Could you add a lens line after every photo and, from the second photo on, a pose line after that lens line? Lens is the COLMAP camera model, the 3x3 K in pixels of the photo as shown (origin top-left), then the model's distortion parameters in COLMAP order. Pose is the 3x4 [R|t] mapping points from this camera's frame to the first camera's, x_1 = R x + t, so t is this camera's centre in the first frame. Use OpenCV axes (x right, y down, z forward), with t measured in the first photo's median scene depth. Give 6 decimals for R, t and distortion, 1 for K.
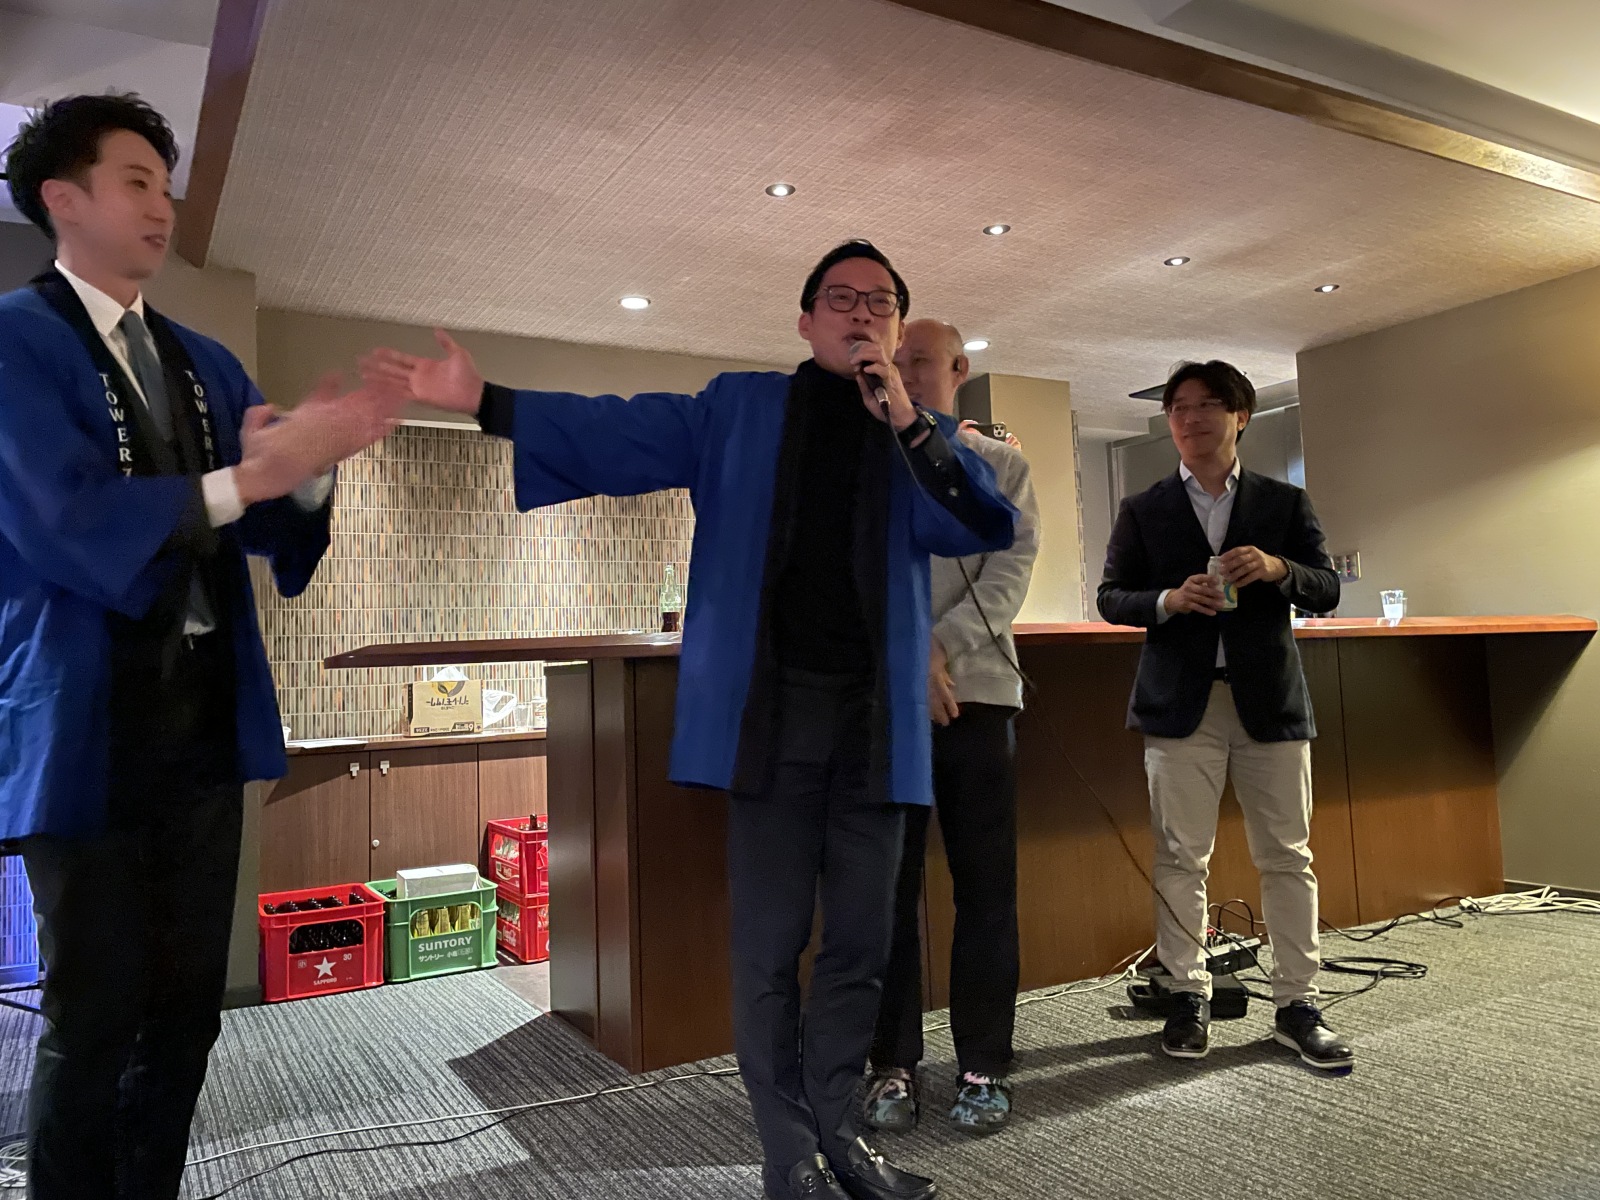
lens RADIAL K [[1220.1, 0, 800.0], [0, 1220.1, 600.0], [0, 0, 1]] dist [0.061858, -0.005787]
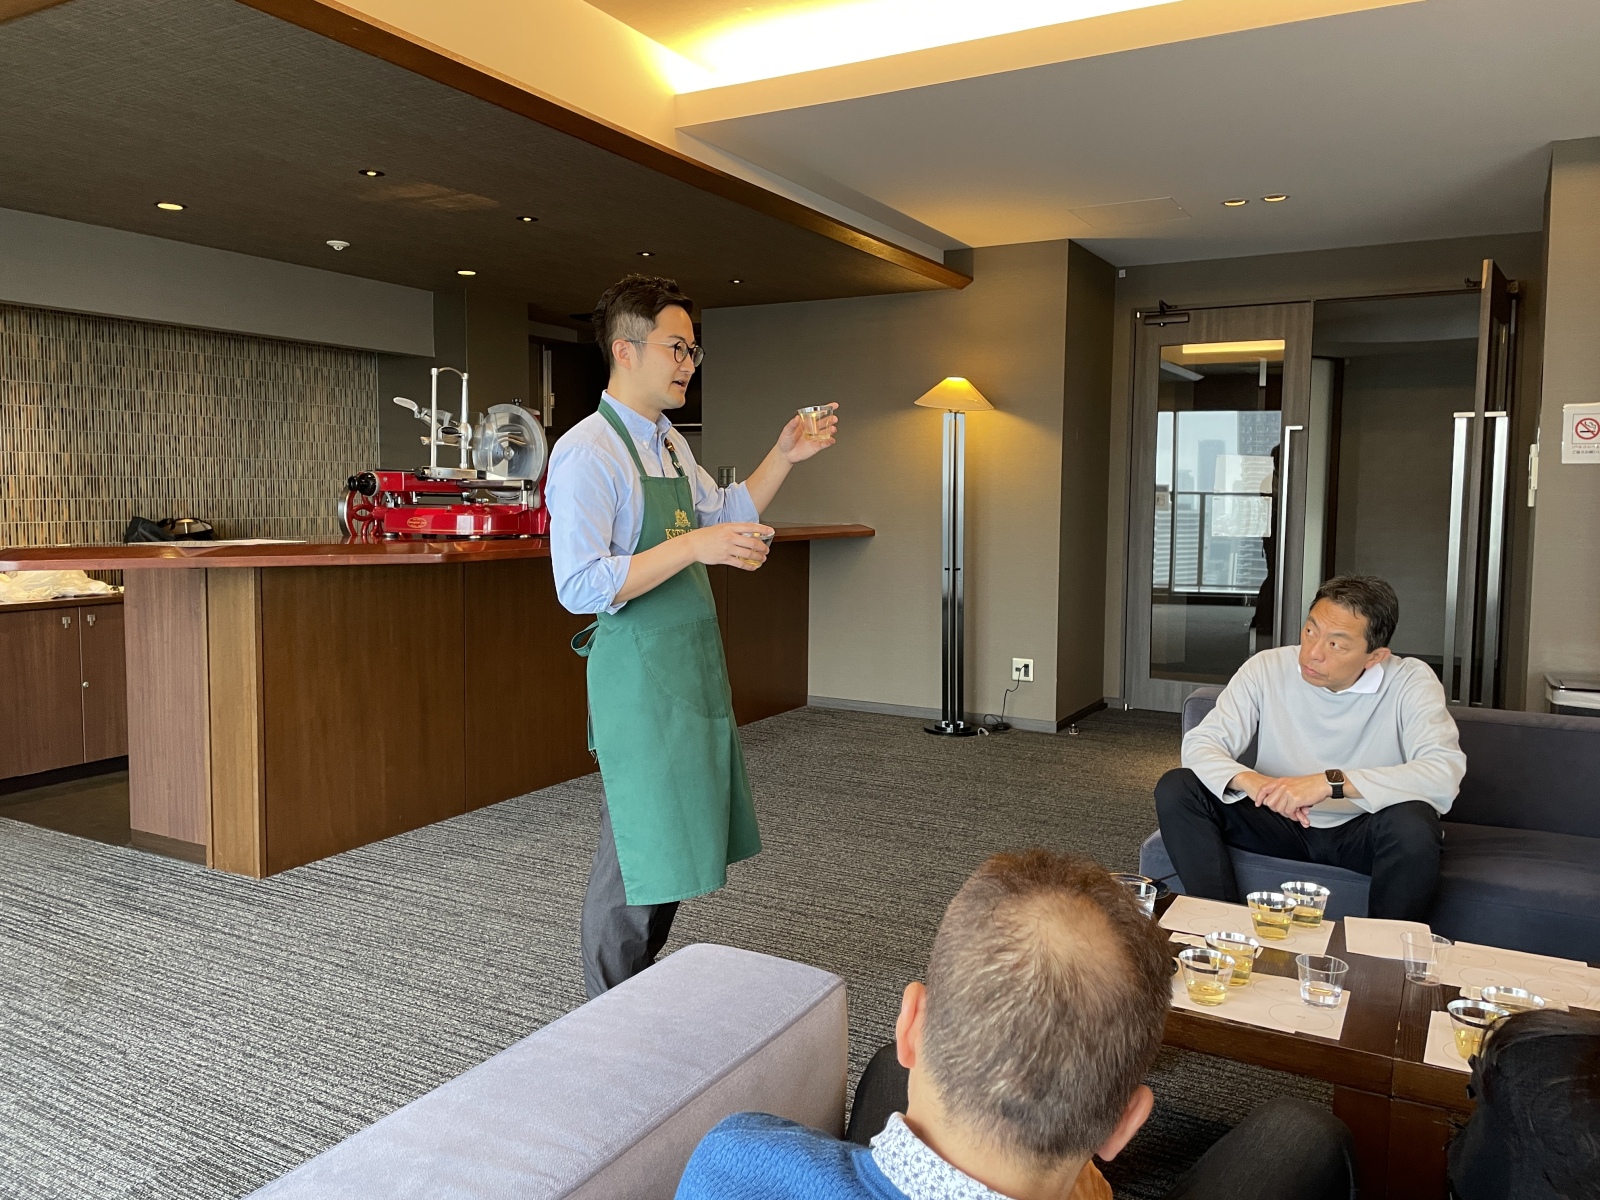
lens RADIAL K [[1220.1, 0, 800.0], [0, 1220.1, 600.0], [0, 0, 1]] dist [0.061858, -0.005787]
pose [[0.855255, 0.000640, 0.518208, -0.192313], [-0.070646, 0.990807, 0.115370, -0.056117], [-0.513370, -0.135280, 0.847438, -0.208498]]
